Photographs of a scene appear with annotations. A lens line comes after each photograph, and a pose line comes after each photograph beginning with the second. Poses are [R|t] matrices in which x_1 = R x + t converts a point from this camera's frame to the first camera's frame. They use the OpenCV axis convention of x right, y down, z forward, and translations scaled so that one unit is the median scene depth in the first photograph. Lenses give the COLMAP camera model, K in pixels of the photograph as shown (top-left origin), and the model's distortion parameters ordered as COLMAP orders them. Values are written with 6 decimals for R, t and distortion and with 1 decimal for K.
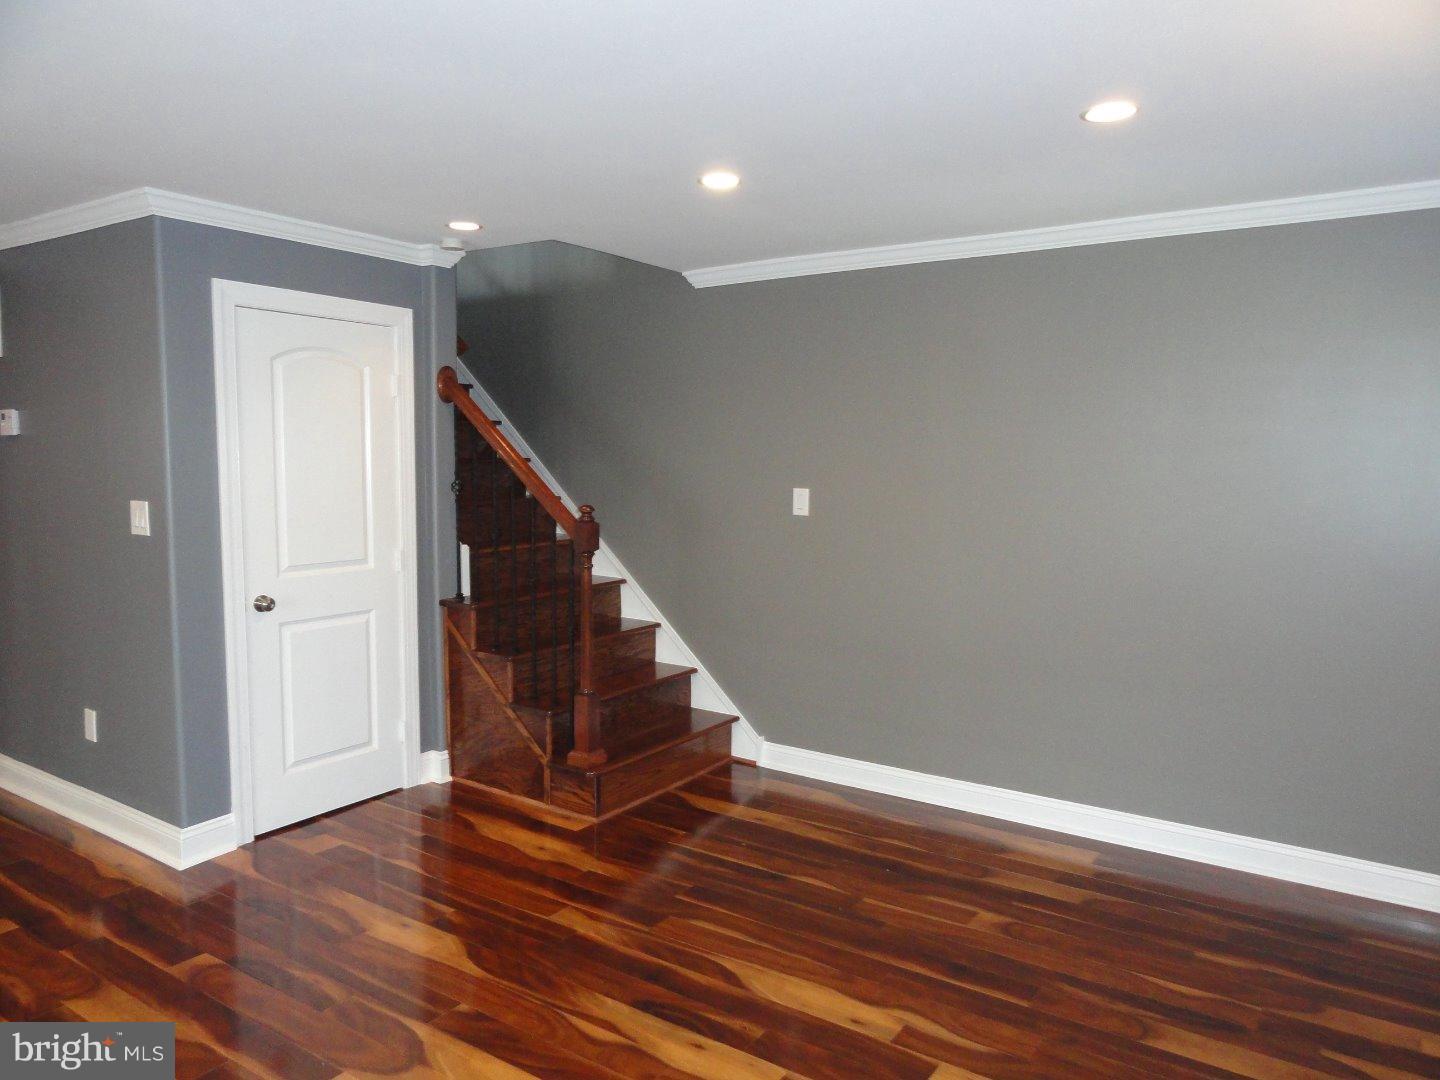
lens RADIAL K [[1005.9, 0, 717.6], [0, 1005.9, 540.3], [0, 0, 1]] dist [-0.005457, 0.011483]
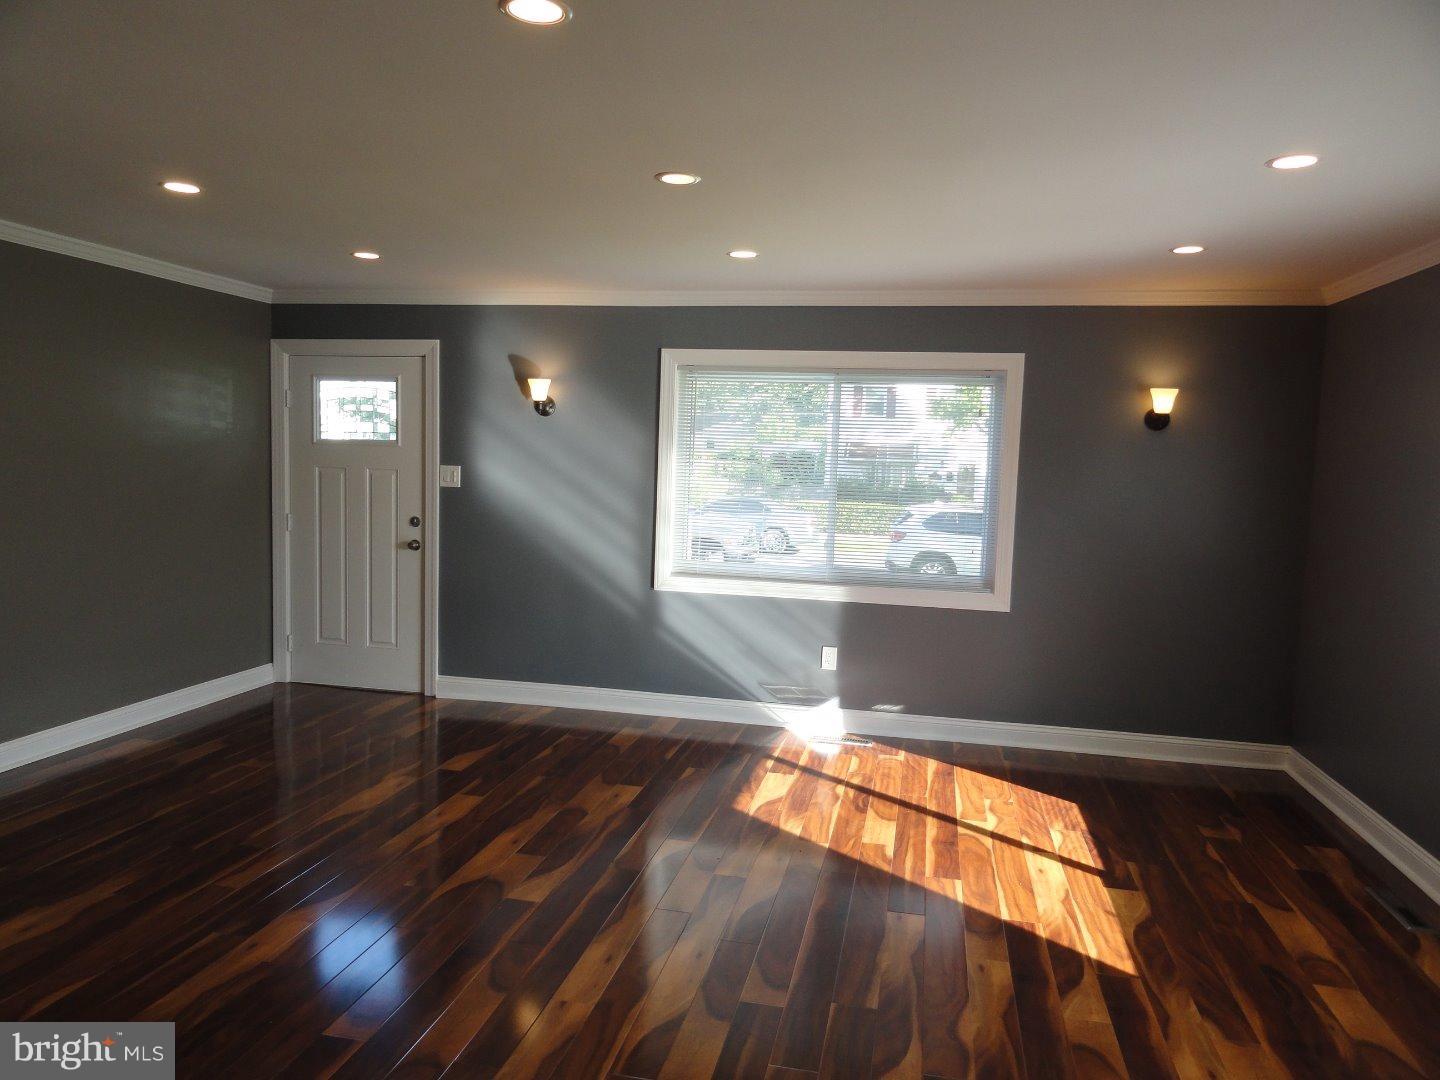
lens RADIAL K [[1005.9, 0, 719.3], [0, 1005.9, 537.9], [0, 0, 1]] dist [-0.005457, 0.011483]
pose [[-0.379137, -0.094430, 0.920510, -0.991748], [0.041305, 0.992061, 0.118783, -0.064466], [-0.924418, 0.083057, -0.372226, 0.700848]]
